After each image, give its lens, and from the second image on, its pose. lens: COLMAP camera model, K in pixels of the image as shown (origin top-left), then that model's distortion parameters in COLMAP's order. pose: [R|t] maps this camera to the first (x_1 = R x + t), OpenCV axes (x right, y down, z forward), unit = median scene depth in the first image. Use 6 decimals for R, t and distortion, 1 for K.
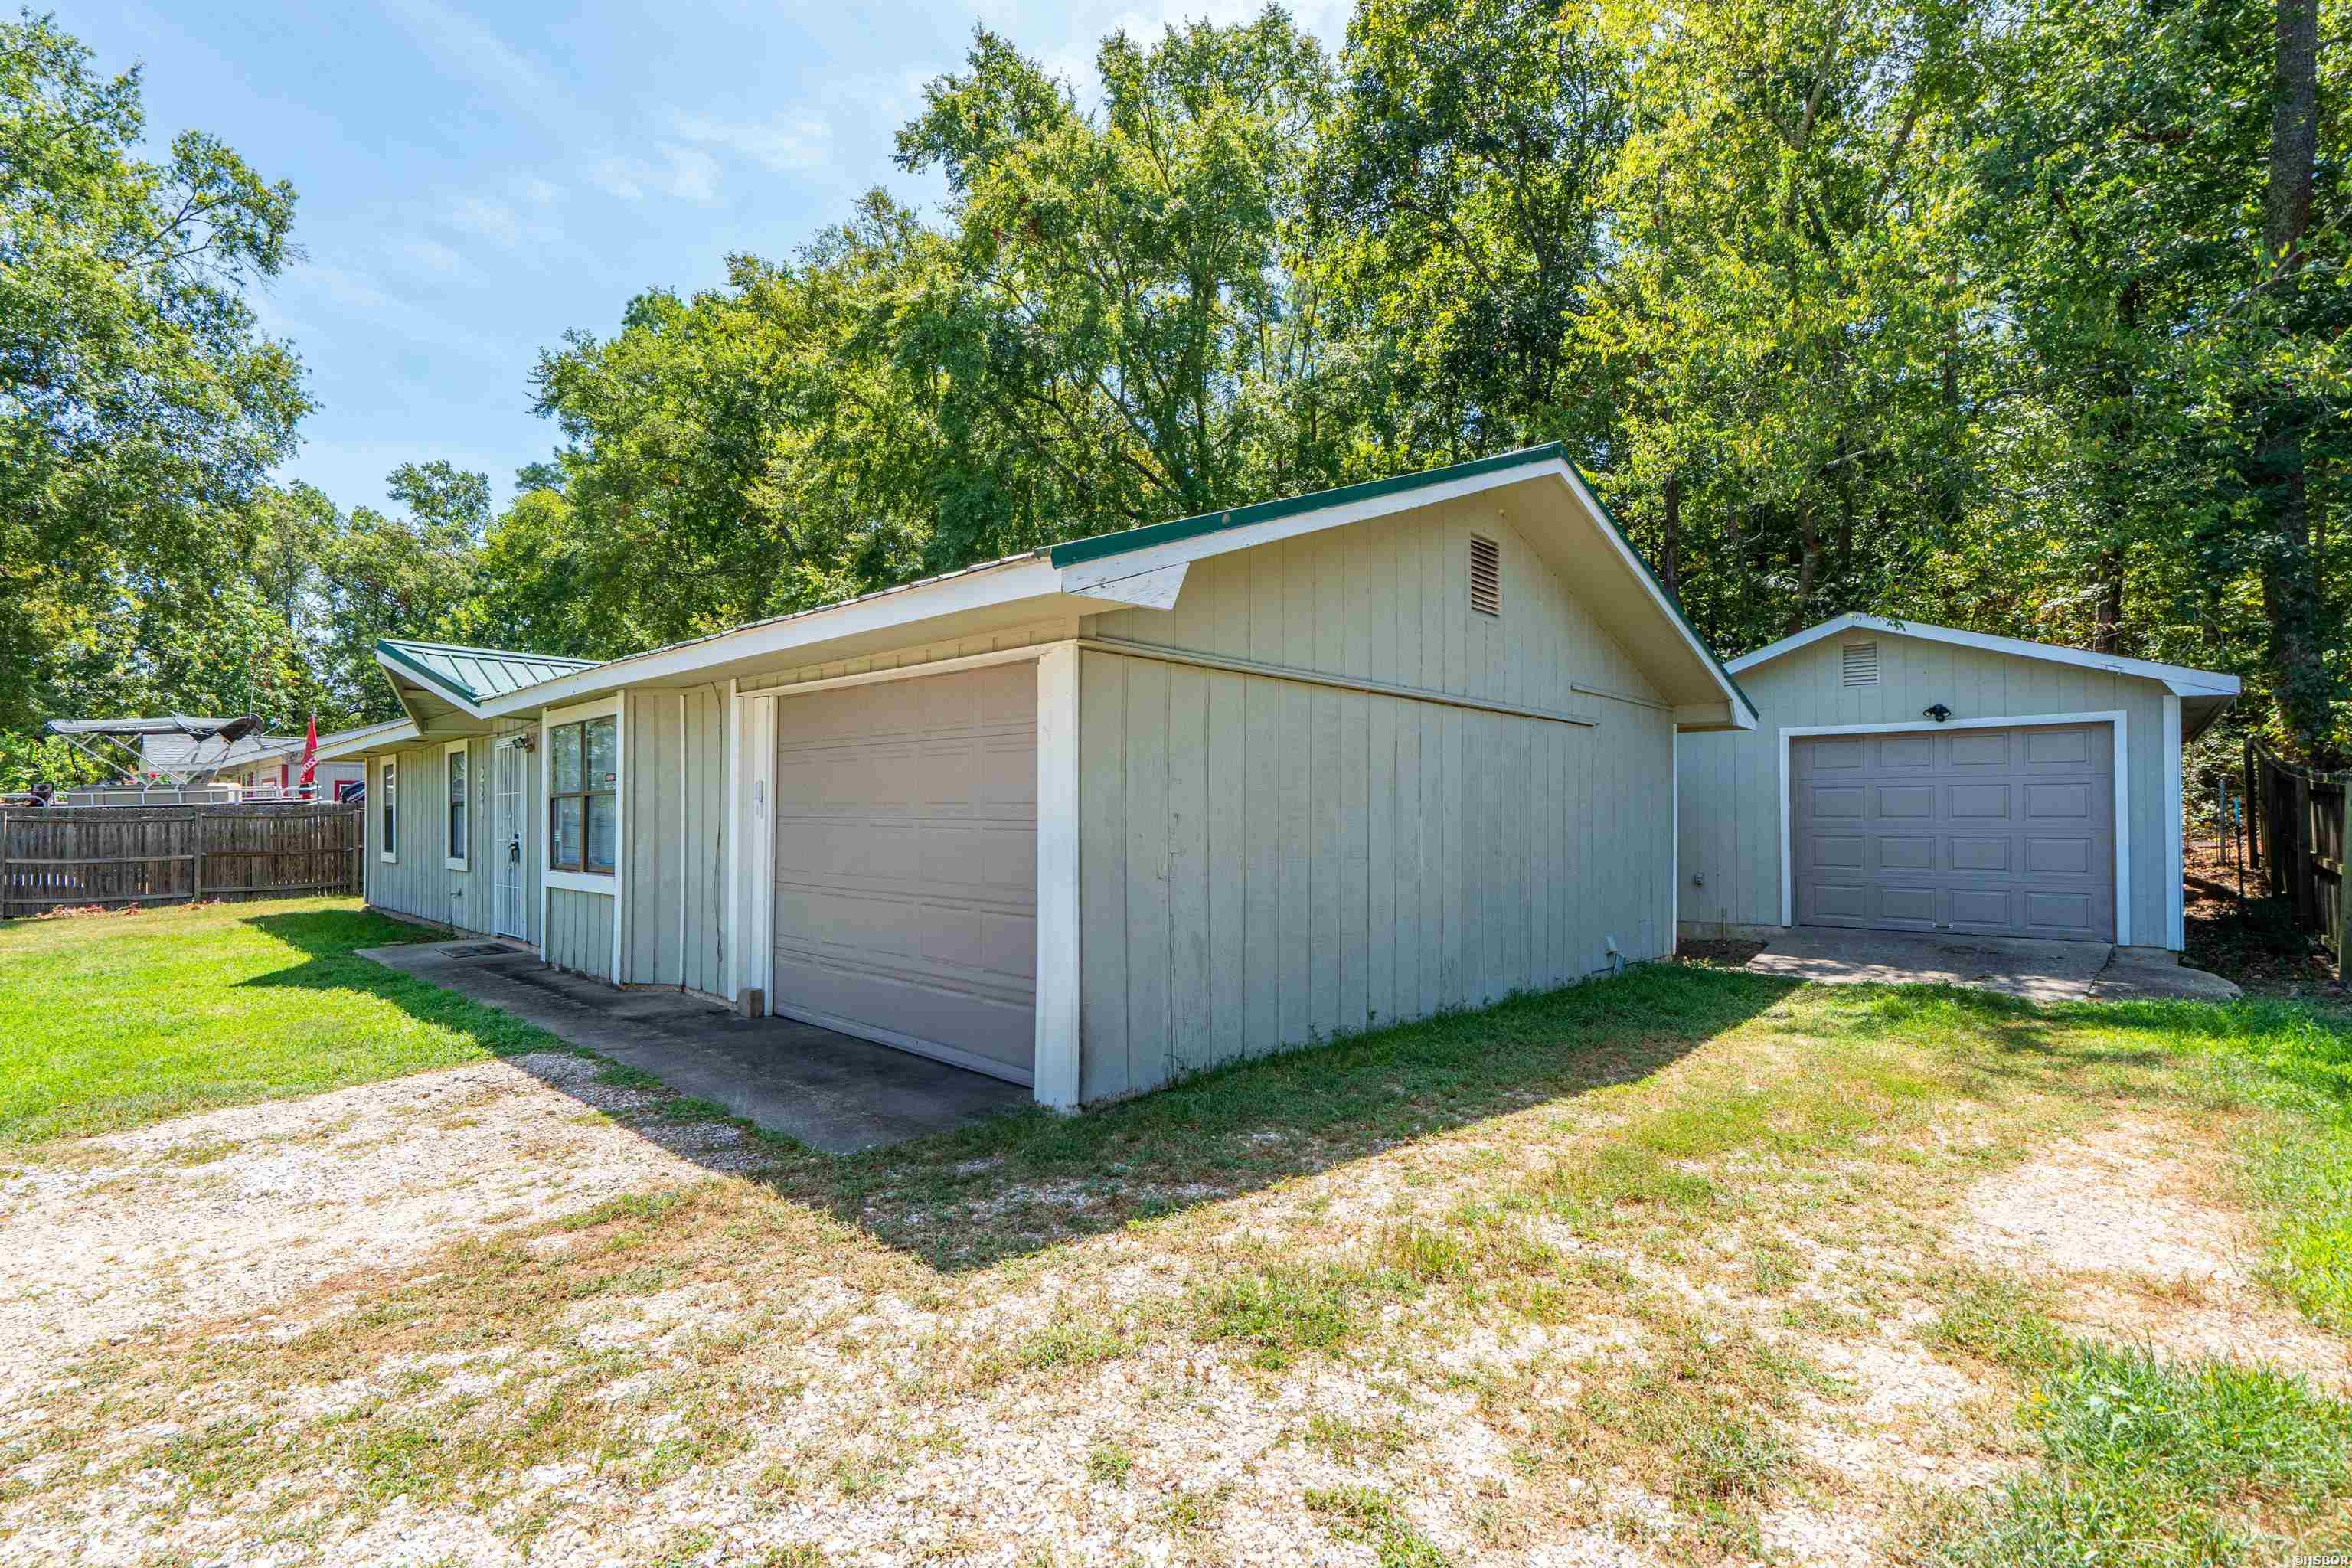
lens RADIAL K [[1103.8, 0, 1147.2], [0, 1103.8, 794.3], [0, 0, 1]] dist [-0.000470, -0.000231]
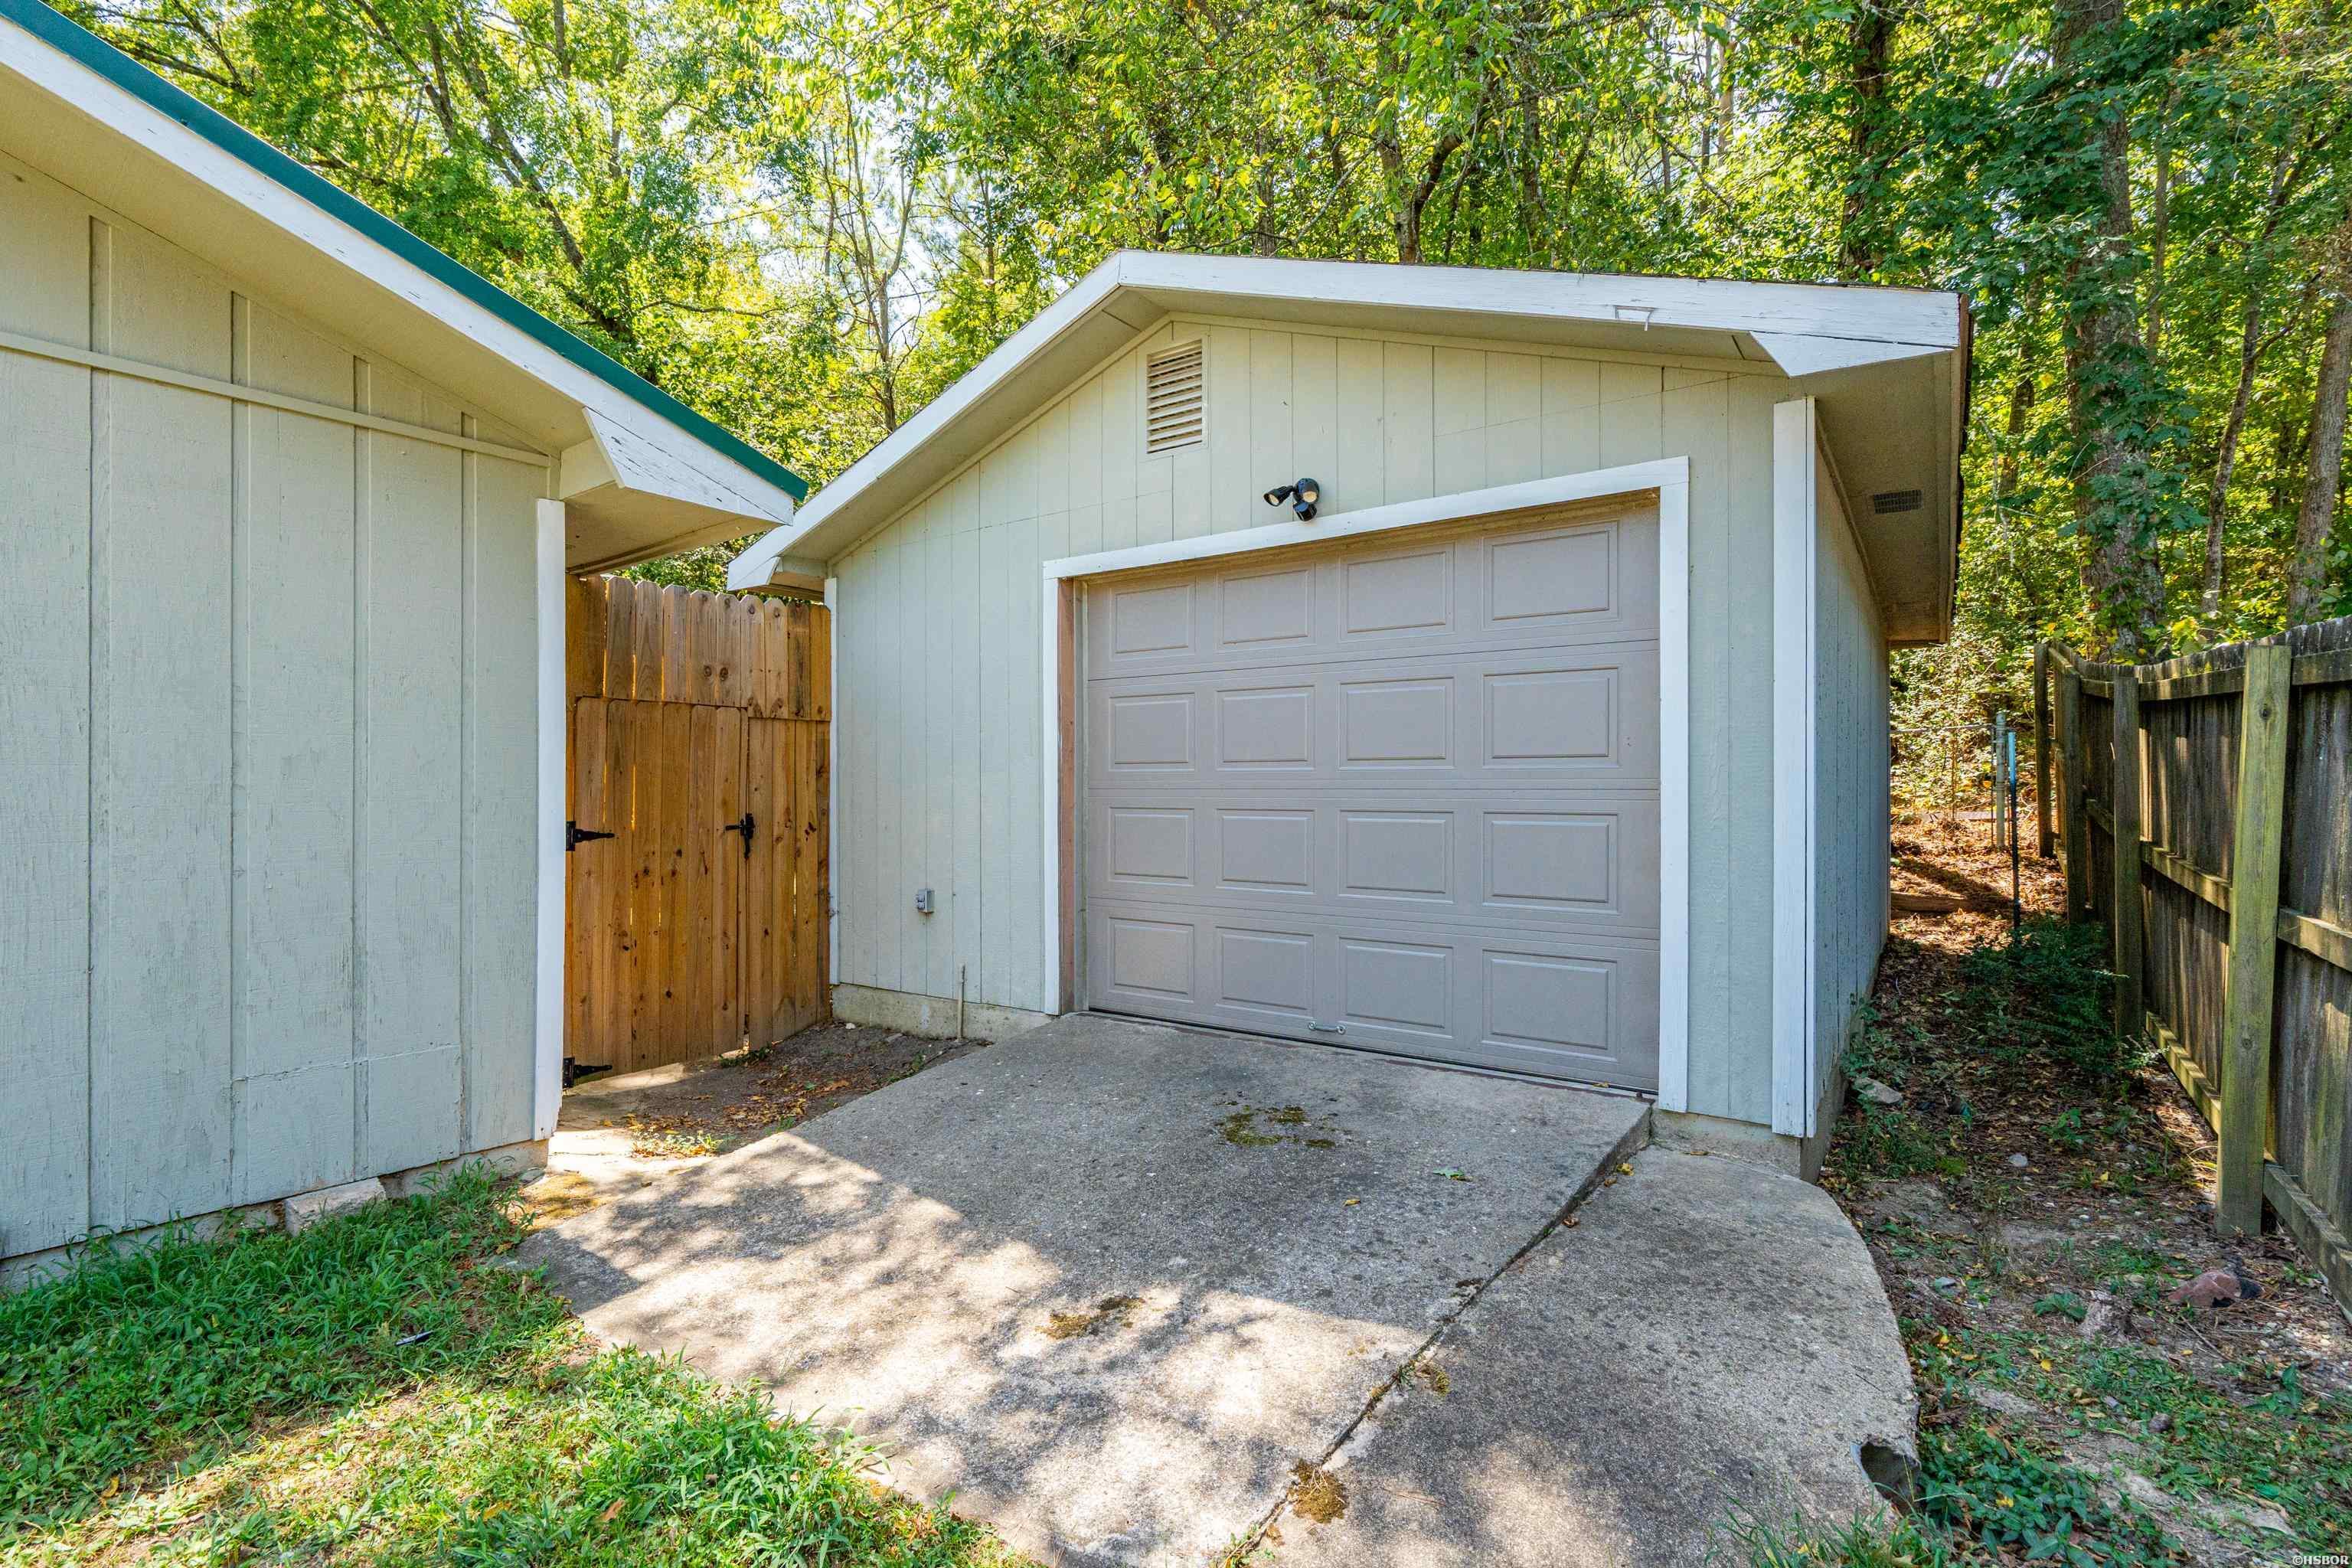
lens RADIAL K [[1094.8, 0, 1176.0], [0, 1094.8, 784.0], [0, 0, 1]] dist [0.001258, 0.000143]
pose [[0.994967, -0.001513, 0.100190, 0.583461], [-0.000286, 0.999839, 0.017936, 0.021193], [-0.100201, -0.017875, 0.994807, 0.560830]]
